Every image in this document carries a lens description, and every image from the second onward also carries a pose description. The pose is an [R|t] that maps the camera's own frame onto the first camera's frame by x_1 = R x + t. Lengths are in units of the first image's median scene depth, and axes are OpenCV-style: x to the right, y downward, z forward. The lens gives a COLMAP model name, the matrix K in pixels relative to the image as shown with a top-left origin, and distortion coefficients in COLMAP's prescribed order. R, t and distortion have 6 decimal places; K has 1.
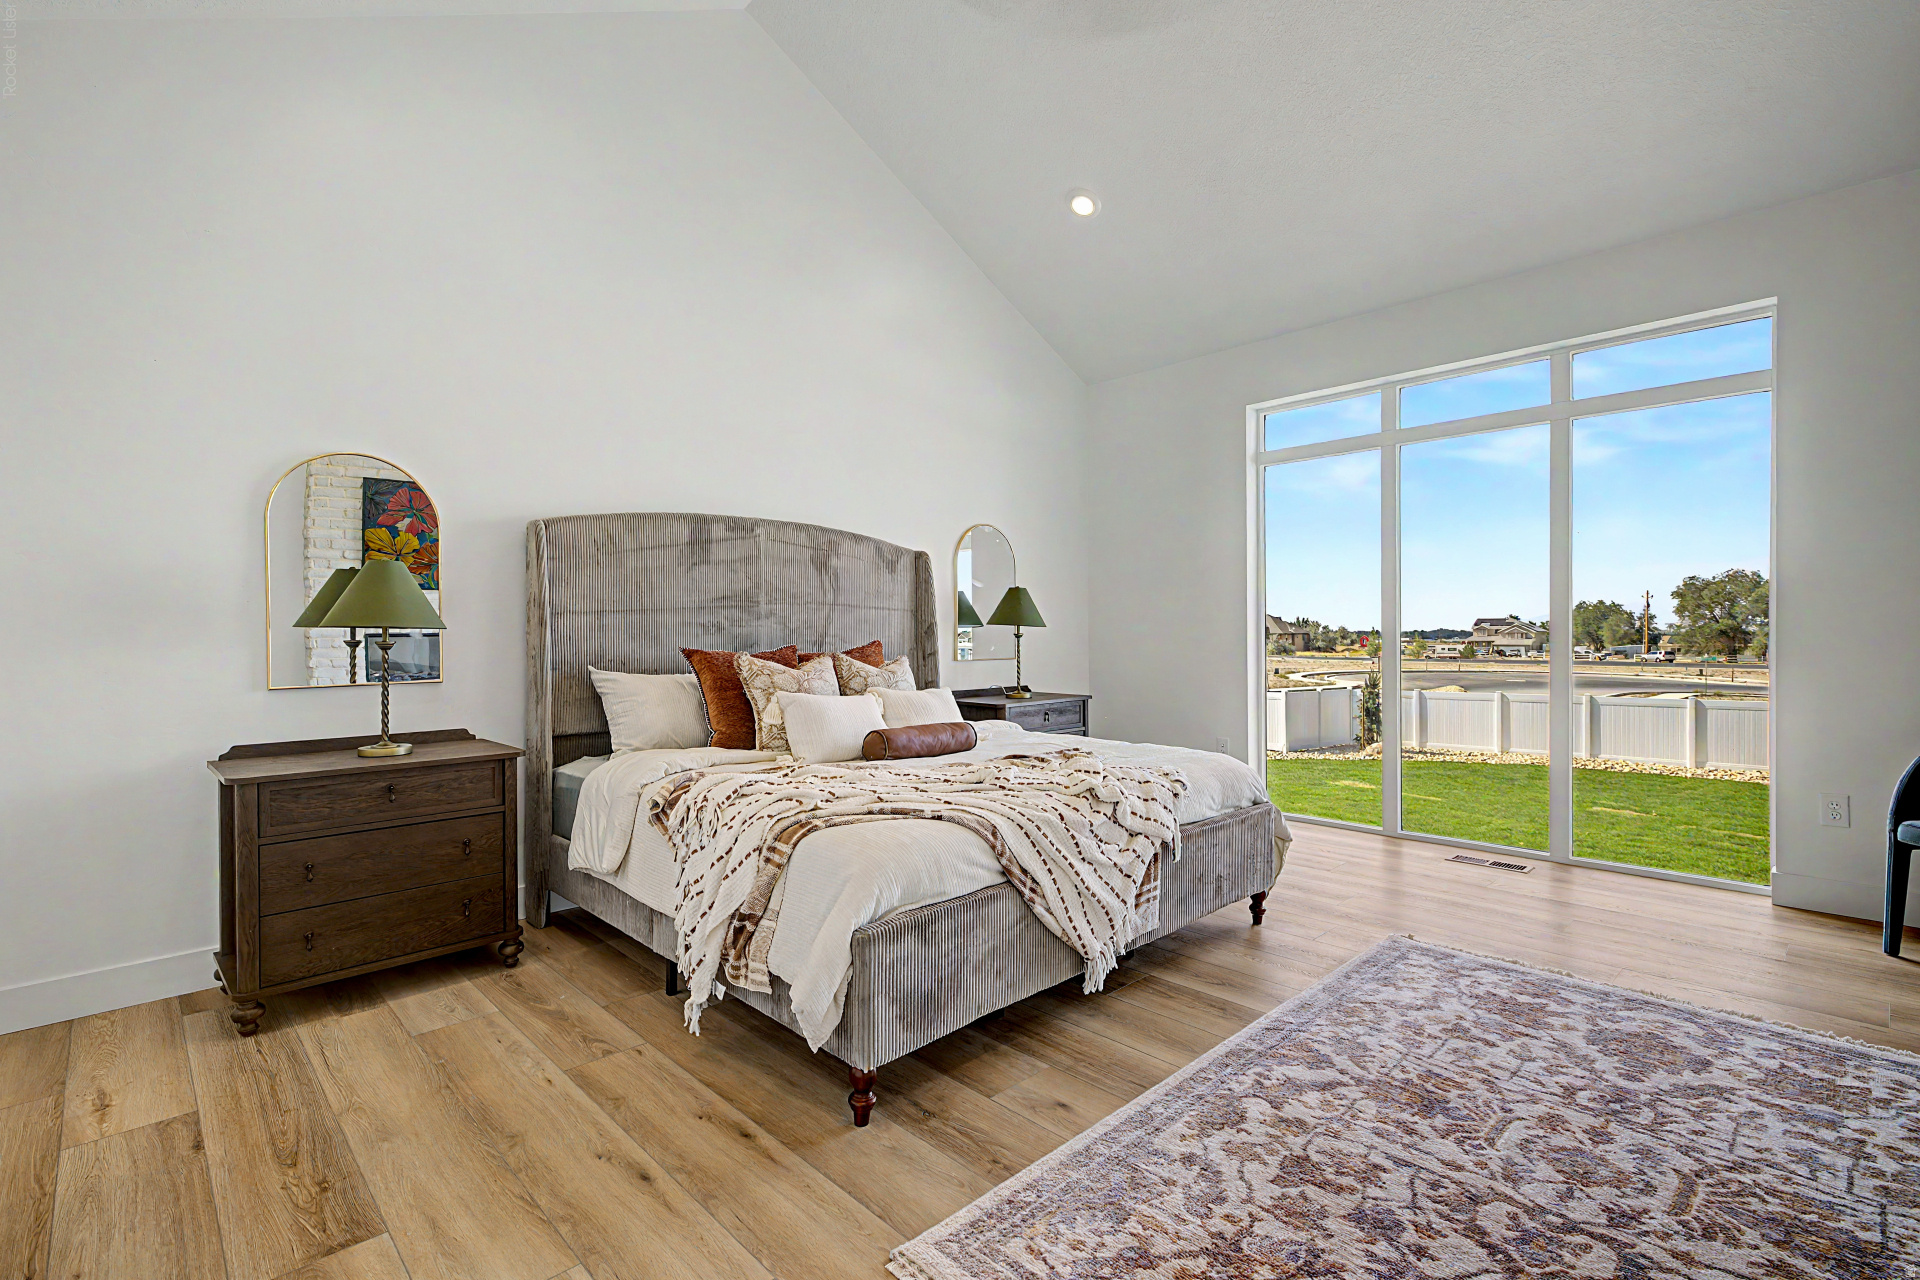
lens RADIAL K [[881.2, 0, 958.4], [0, 881.2, 637.7], [0, 0, 1]] dist [0.000900, 0.000247]
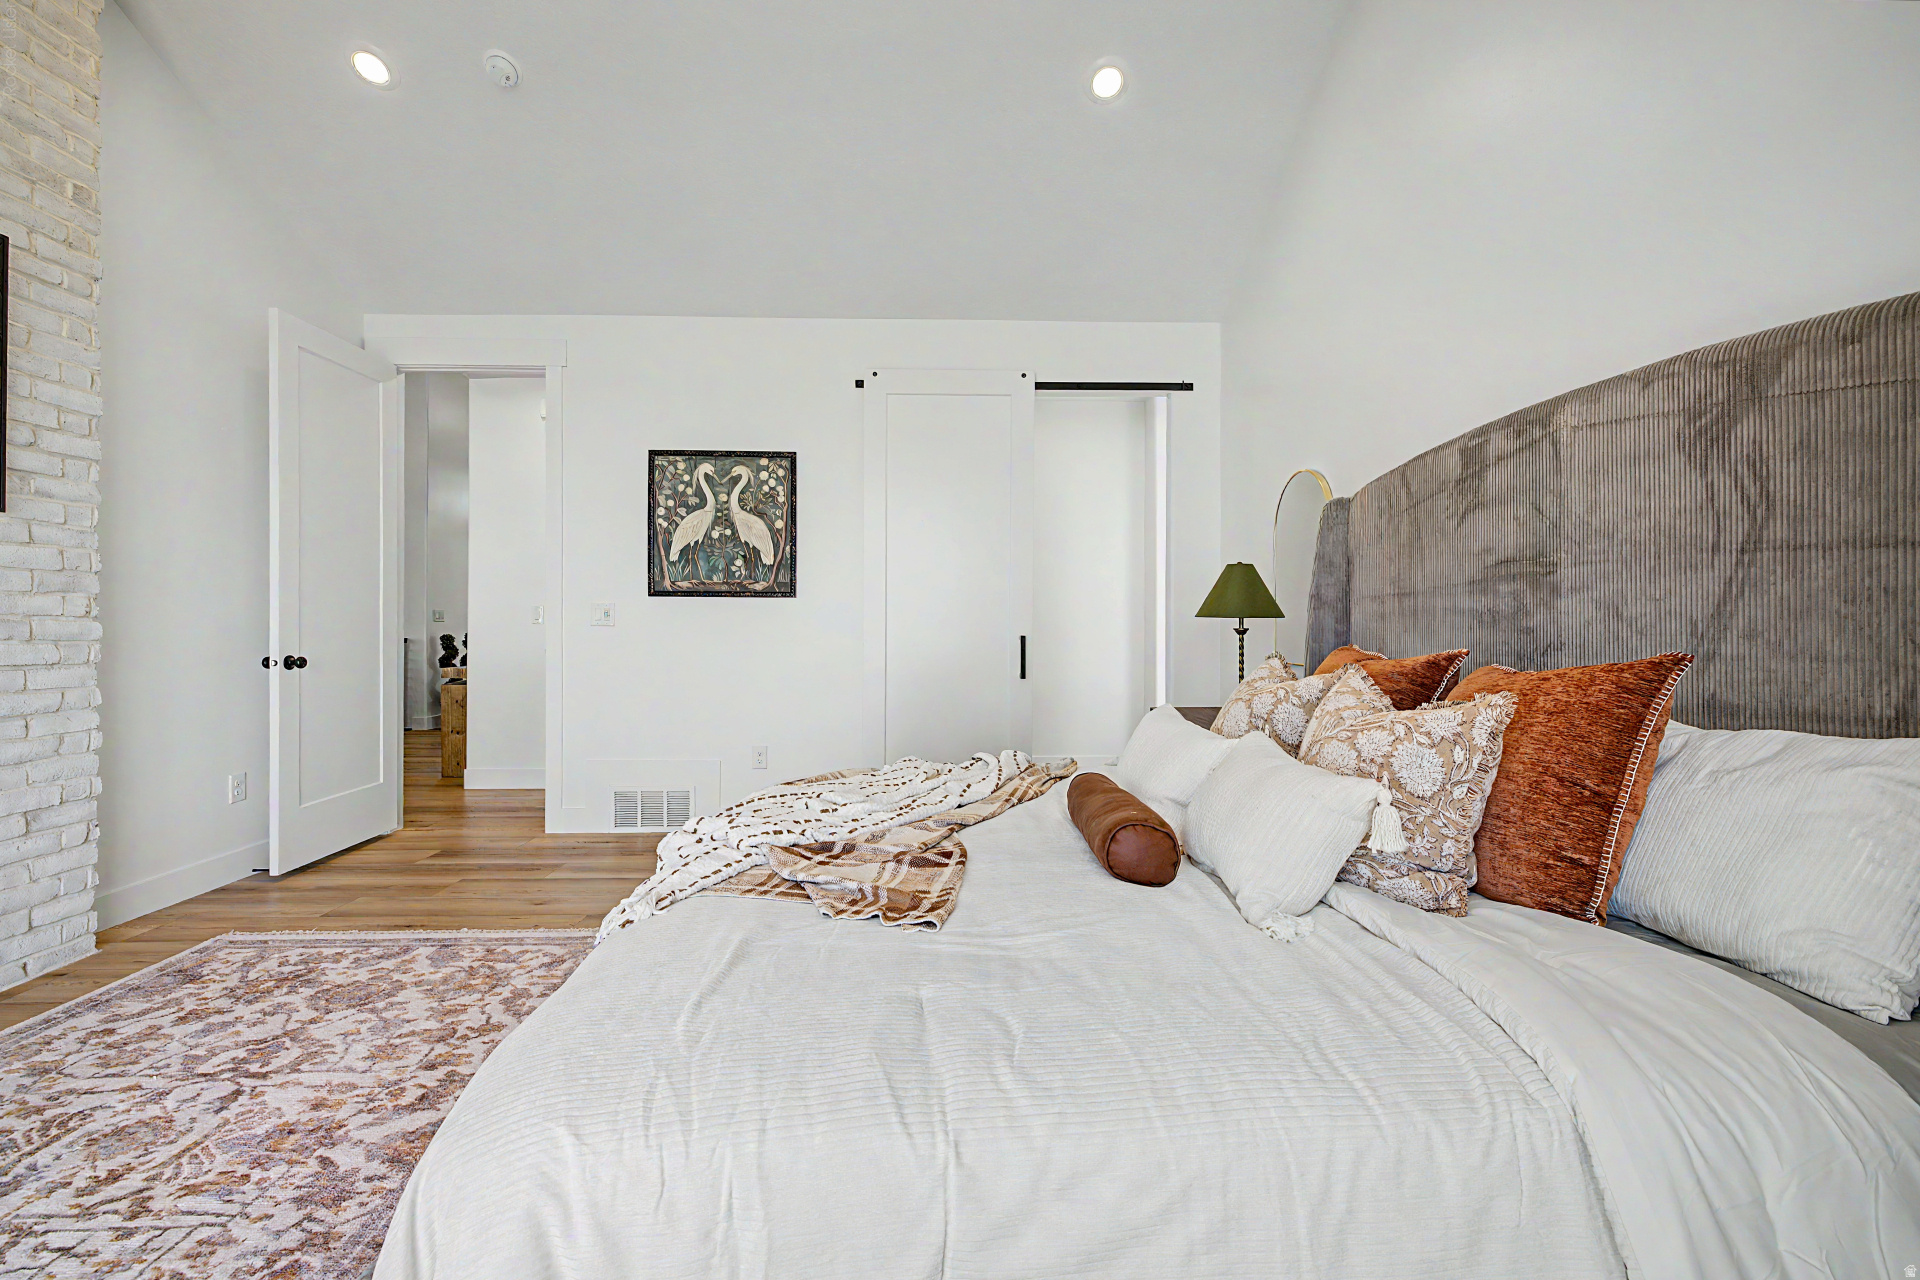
lens RADIAL K [[813.8, 0, 961.3], [0, 813.8, 622.9], [0, 0, 1]] dist [-0.001207, -0.000325]
pose [[-0.671657, 0.006519, -0.740833, 0.640457], [-0.002498, 0.999936, 0.011063, -0.021307], [0.740858, 0.009281, -0.671598, 2.009305]]
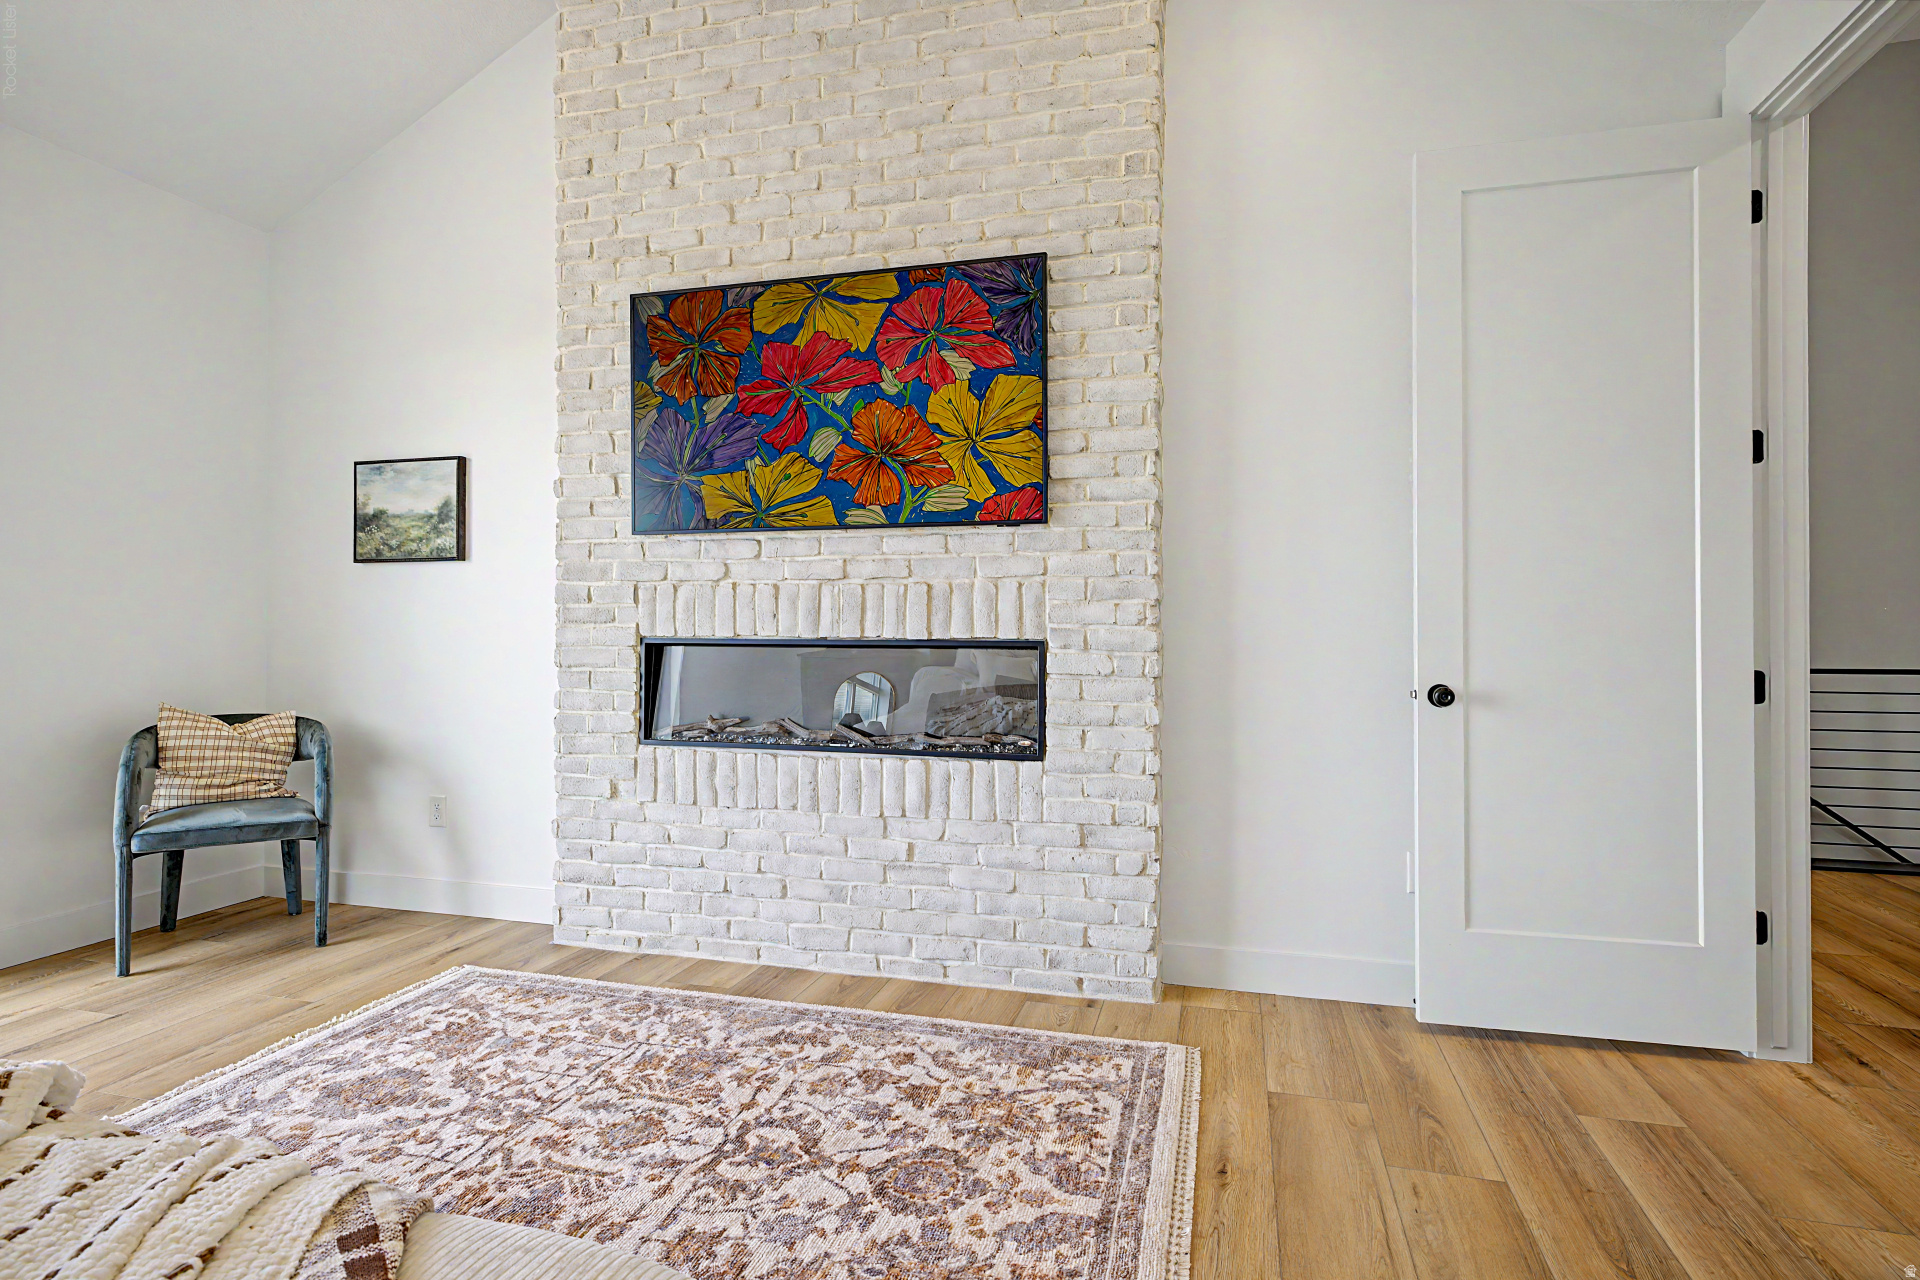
lens RADIAL K [[992.3, 0, 957.2], [0, 992.3, 614.4], [0, 0, 1]] dist [0.001875, -0.000150]
pose [[-0.509943, 0.014447, 0.860087, -0.460836], [0.008523, 0.999895, -0.011742, -0.013326], [-0.860166, 0.001343, -0.510013, 1.079269]]
